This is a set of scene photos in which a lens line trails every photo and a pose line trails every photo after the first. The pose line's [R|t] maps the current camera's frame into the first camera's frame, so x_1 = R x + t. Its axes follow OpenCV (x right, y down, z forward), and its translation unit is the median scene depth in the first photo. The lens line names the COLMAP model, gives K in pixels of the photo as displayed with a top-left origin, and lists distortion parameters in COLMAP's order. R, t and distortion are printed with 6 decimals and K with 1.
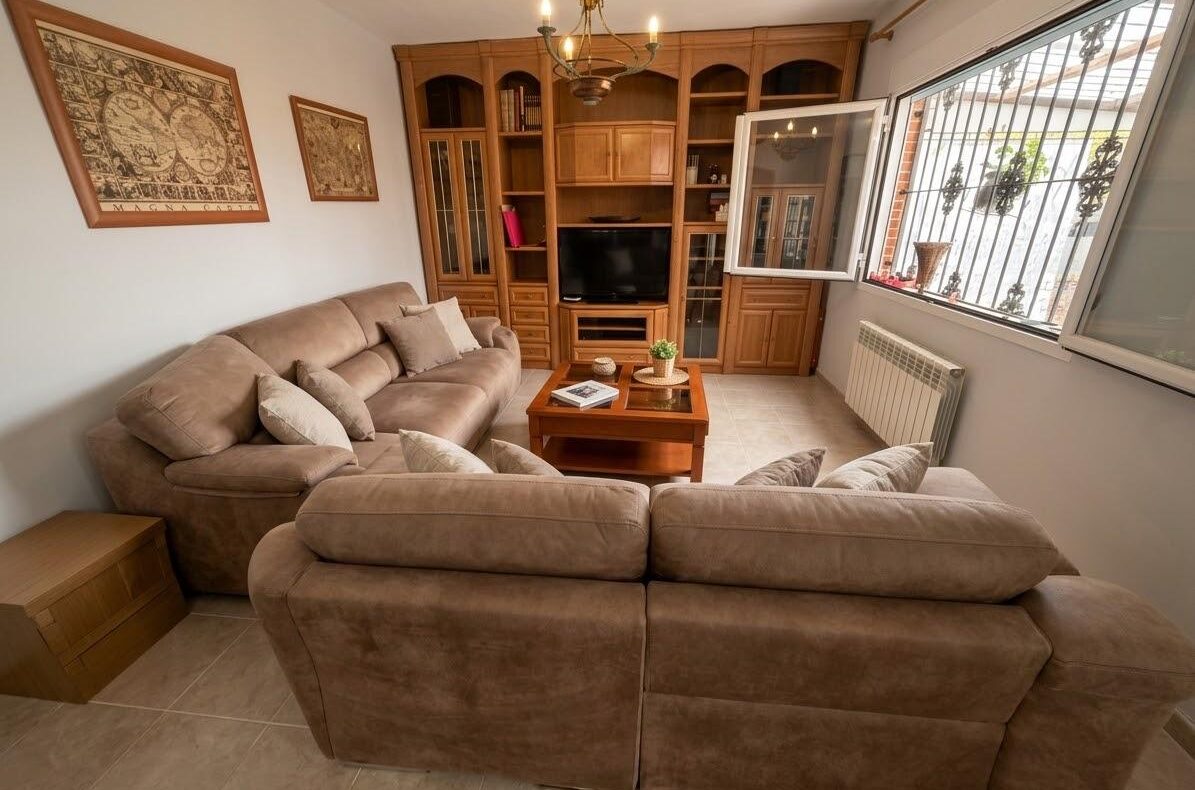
lens RADIAL K [[477.9, 0, 597.5], [0, 477.9, 395.0], [0, 0, 1]] dist [-0.001582, -0.000633]
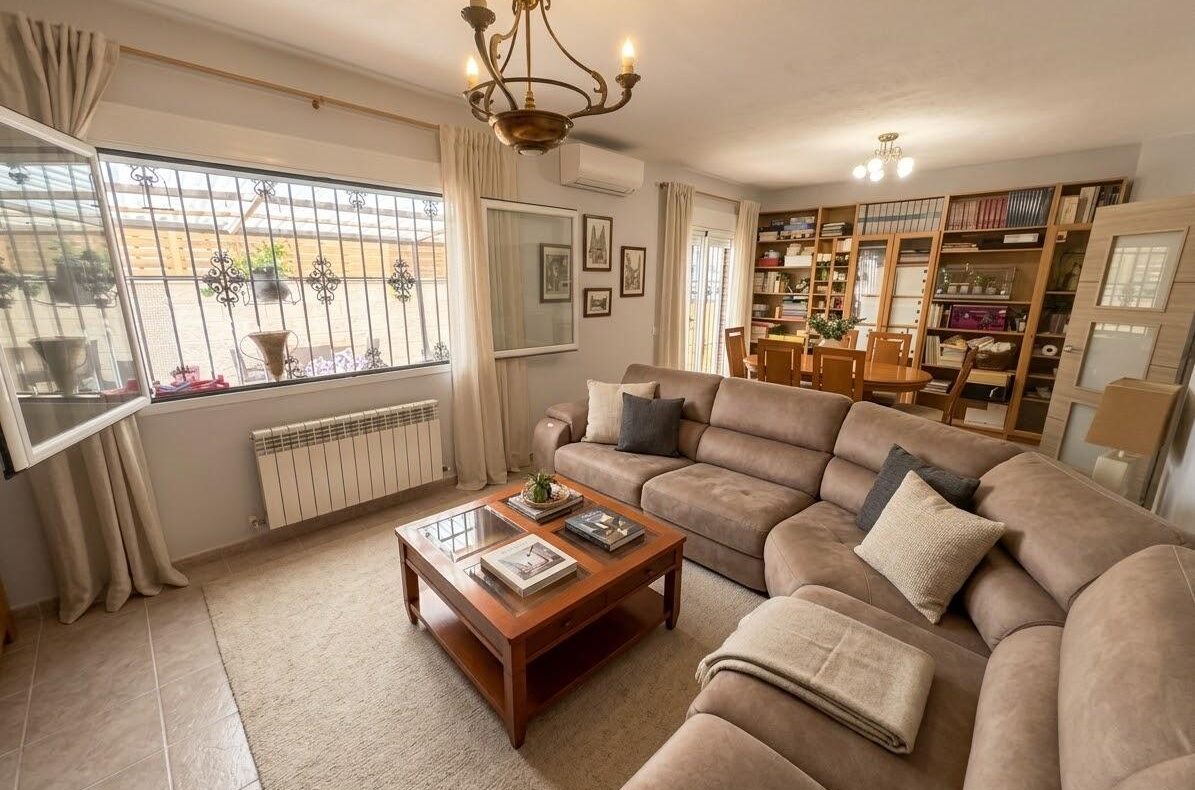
lens RADIAL K [[477.9, 0, 597.5], [0, 477.9, 395.0], [0, 0, 1]] dist [-0.001582, -0.000633]
pose [[-0.790655, -0.139085, 0.596255, -0.317675], [0.214756, 0.848984, 0.482810, -0.400666], [-0.573363, 0.509785, -0.641384, 0.970563]]
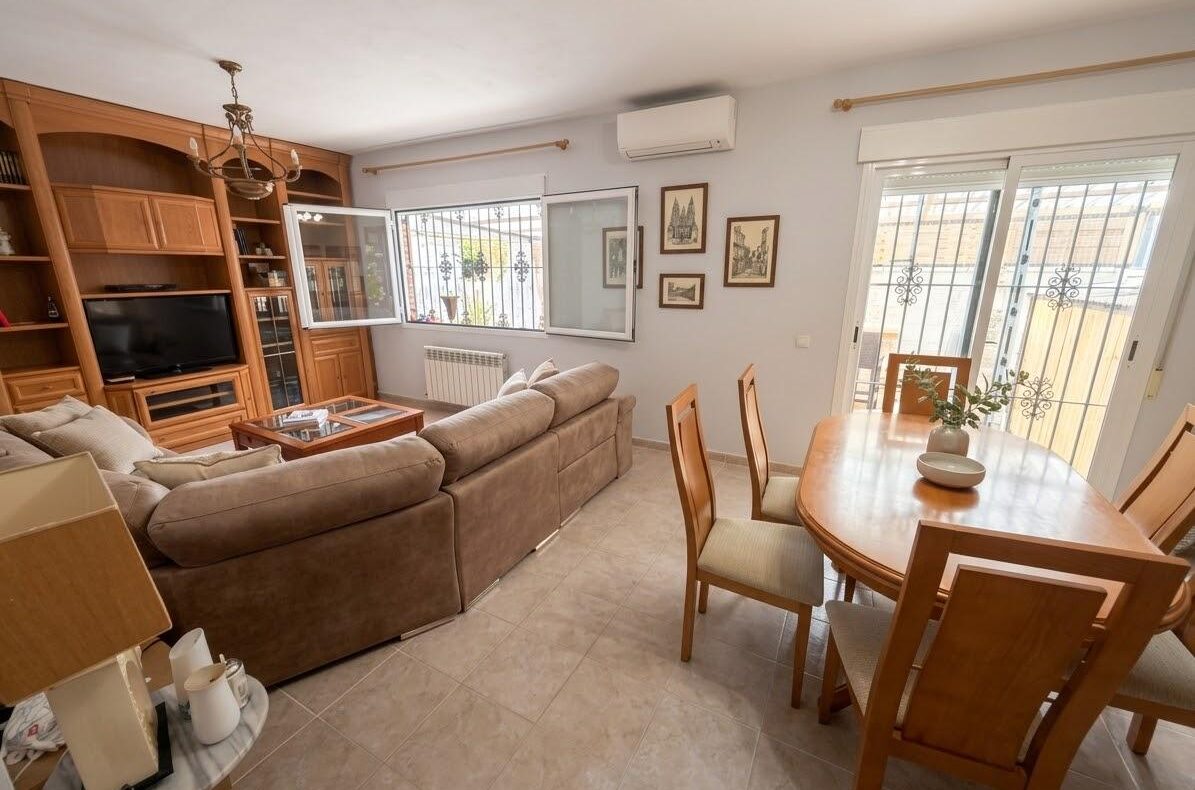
lens RADIAL K [[477.9, 0, 597.5], [0, 477.9, 395.0], [0, 0, 1]] dist [-0.001582, -0.000633]
pose [[0.370732, -0.230702, 0.899630, -0.576726], [0.322986, 0.940220, 0.108010, 0.009365], [-0.870768, 0.250525, 0.423084, -0.103169]]
